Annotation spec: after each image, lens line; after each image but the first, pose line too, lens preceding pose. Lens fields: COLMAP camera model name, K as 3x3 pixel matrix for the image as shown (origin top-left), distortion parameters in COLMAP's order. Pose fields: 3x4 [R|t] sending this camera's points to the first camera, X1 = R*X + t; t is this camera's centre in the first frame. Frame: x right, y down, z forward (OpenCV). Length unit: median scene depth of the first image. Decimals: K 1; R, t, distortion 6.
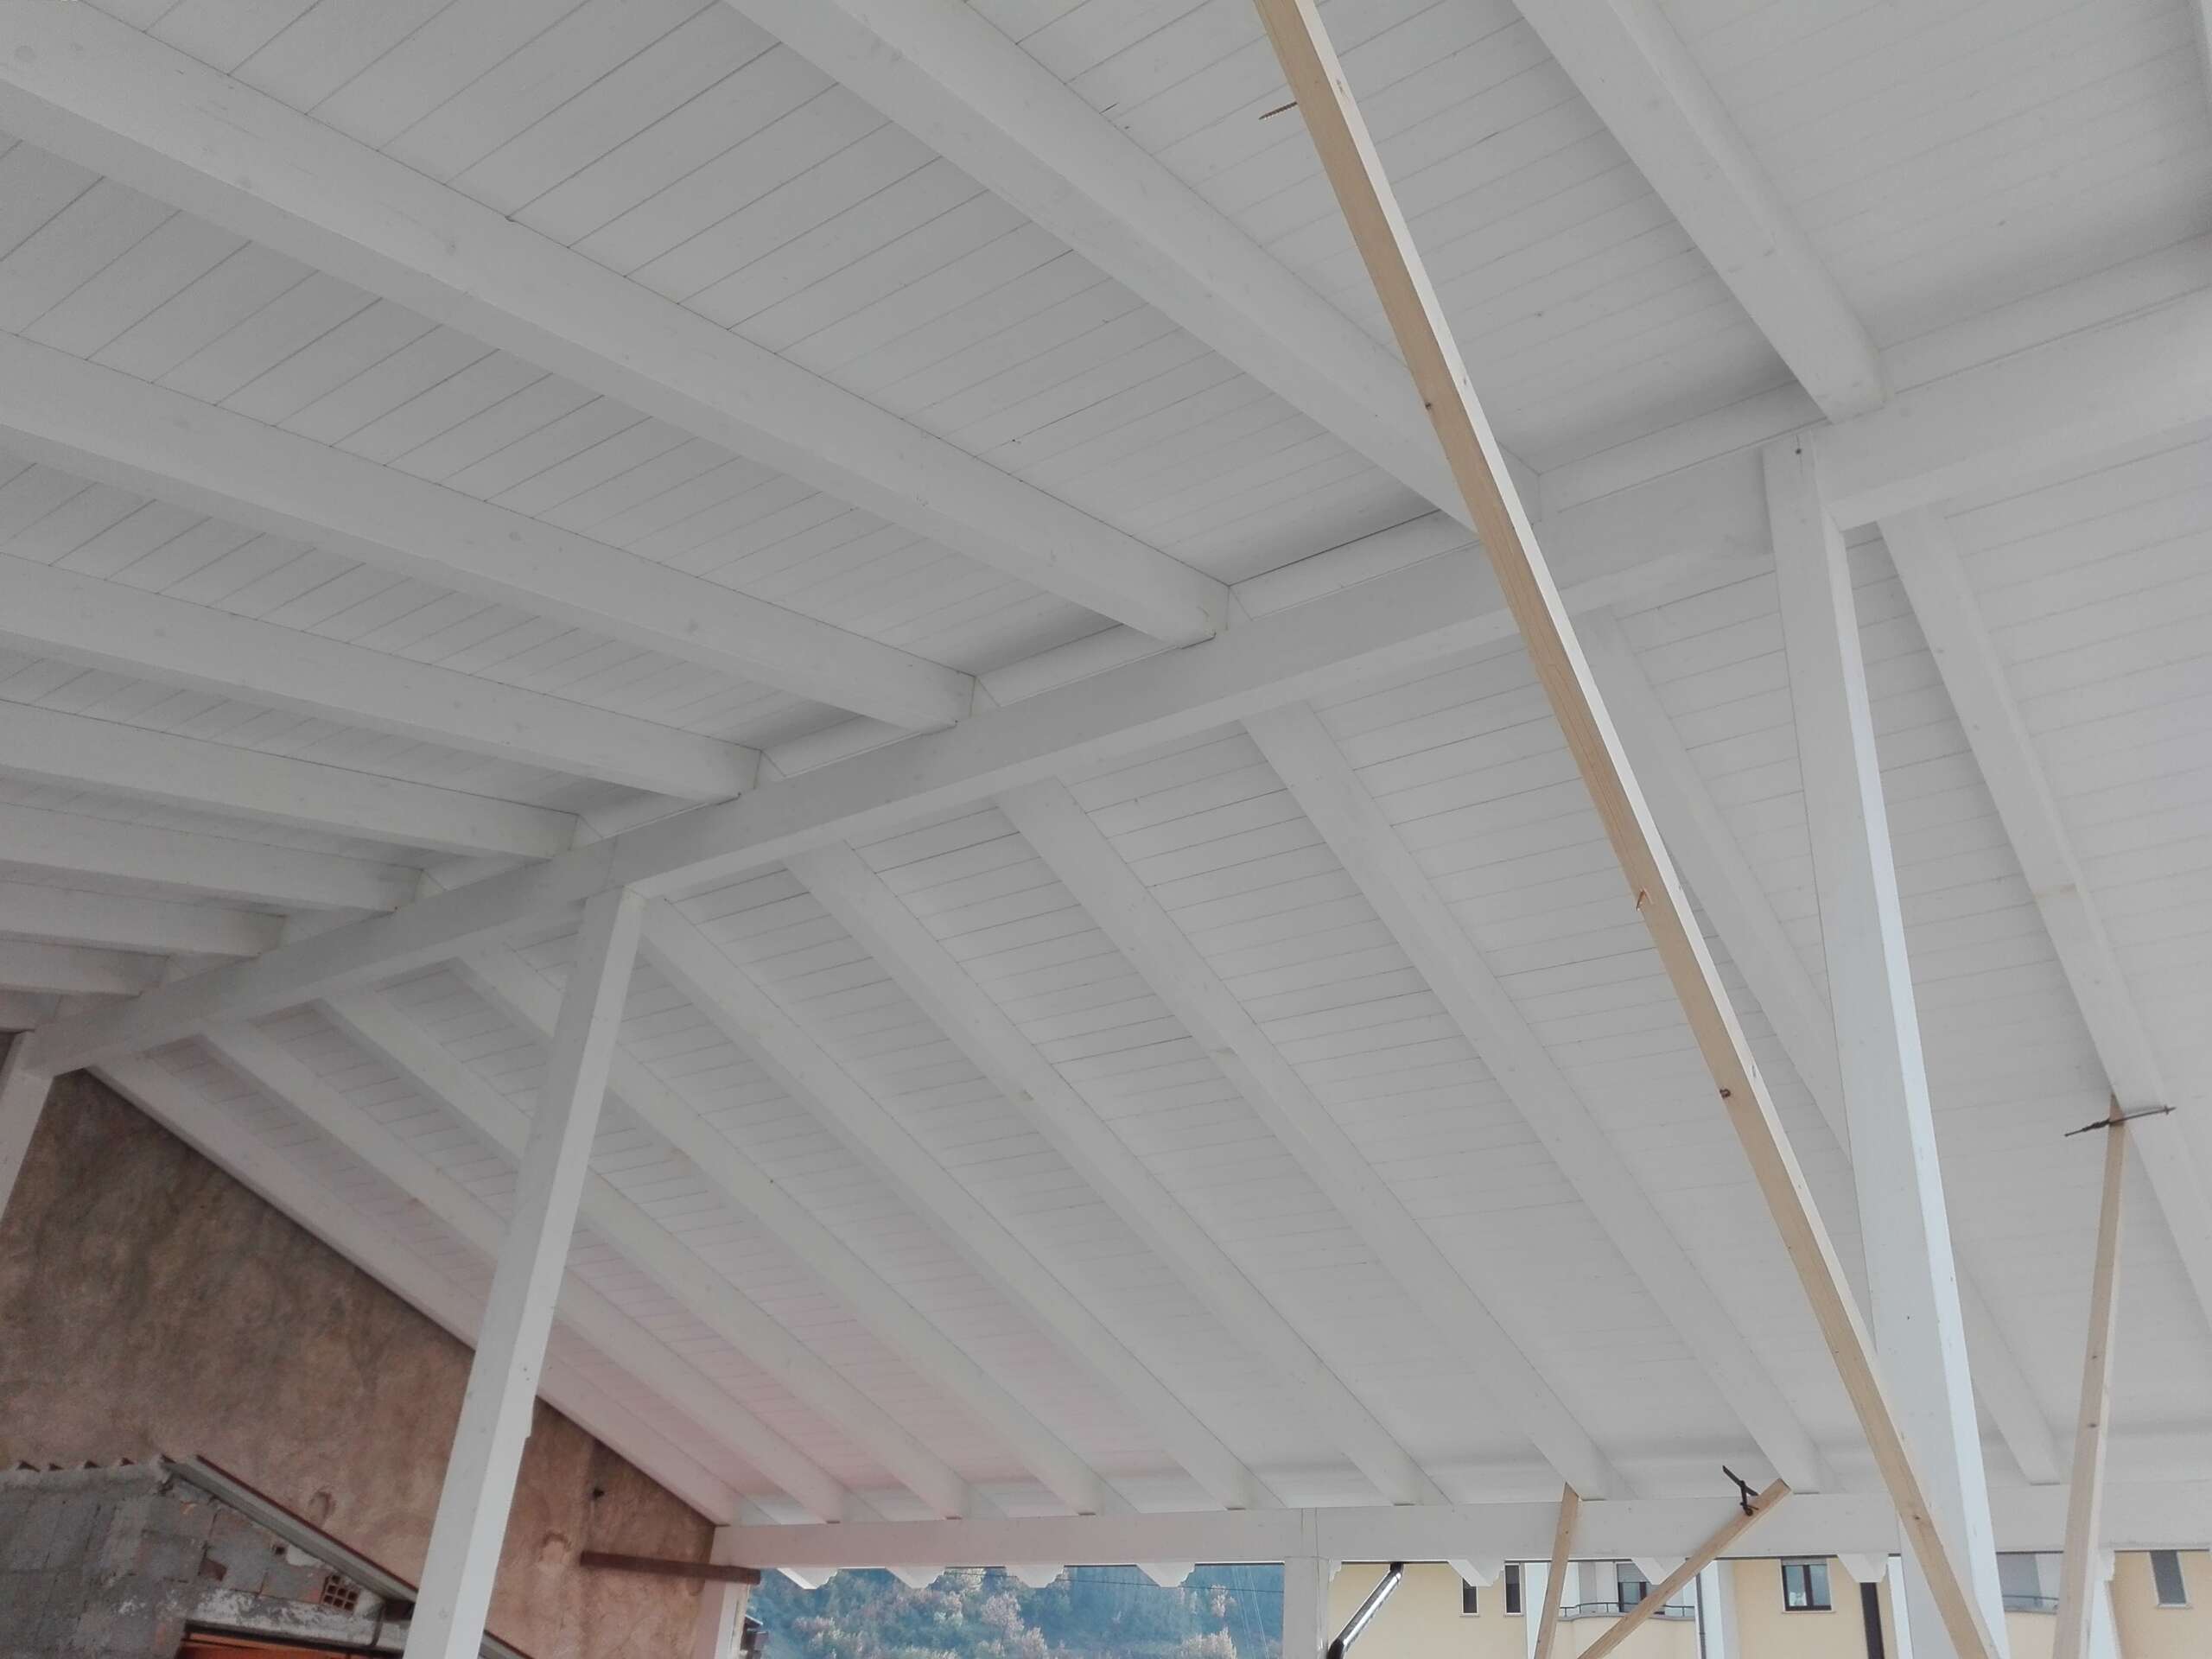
lens RADIAL K [[1855.2, 0, 1116.8], [0, 1855.2, 822.5], [0, 0, 1]] dist [0.088821, -0.136425]
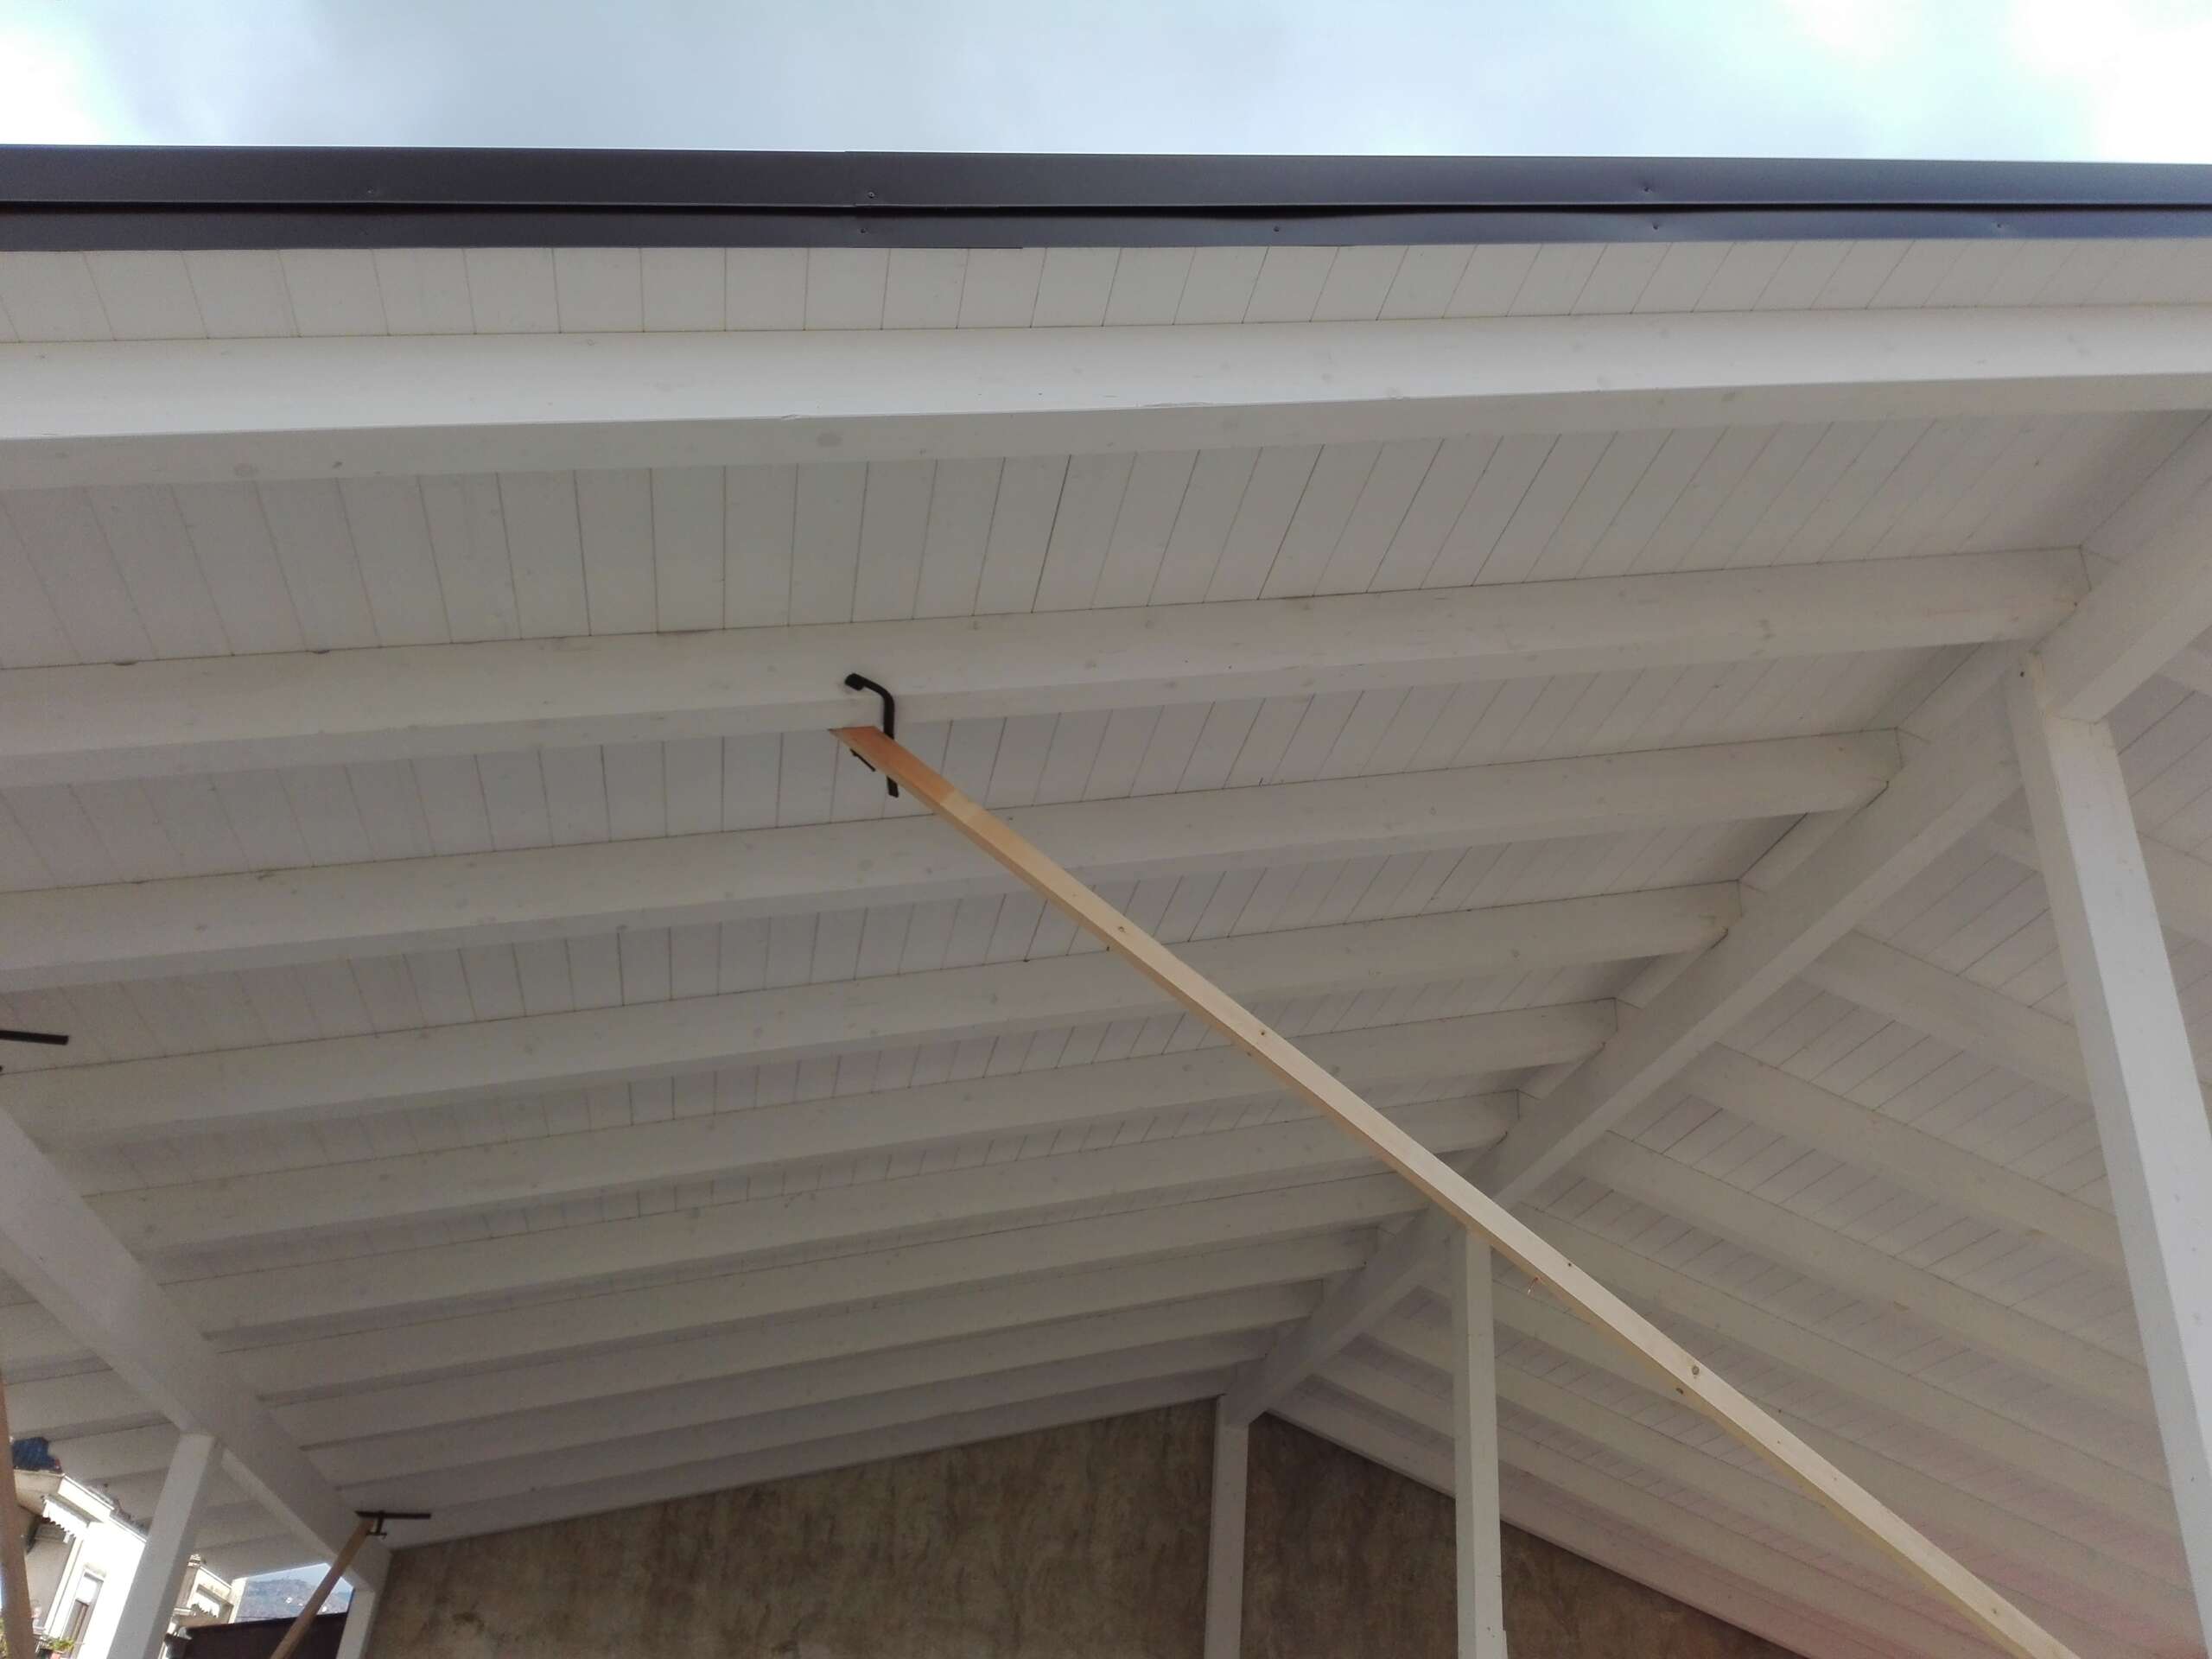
lens RADIAL K [[1855.2, 0, 1089.3], [0, 1855.2, 784.0], [0, 0, 1]] dist [0.088821, -0.136425]
pose [[0.722260, -0.377151, -0.579740, 0.291146], [0.308696, 0.925898, -0.217762, -0.032480], [0.618909, -0.021683, 0.785164, -0.107745]]
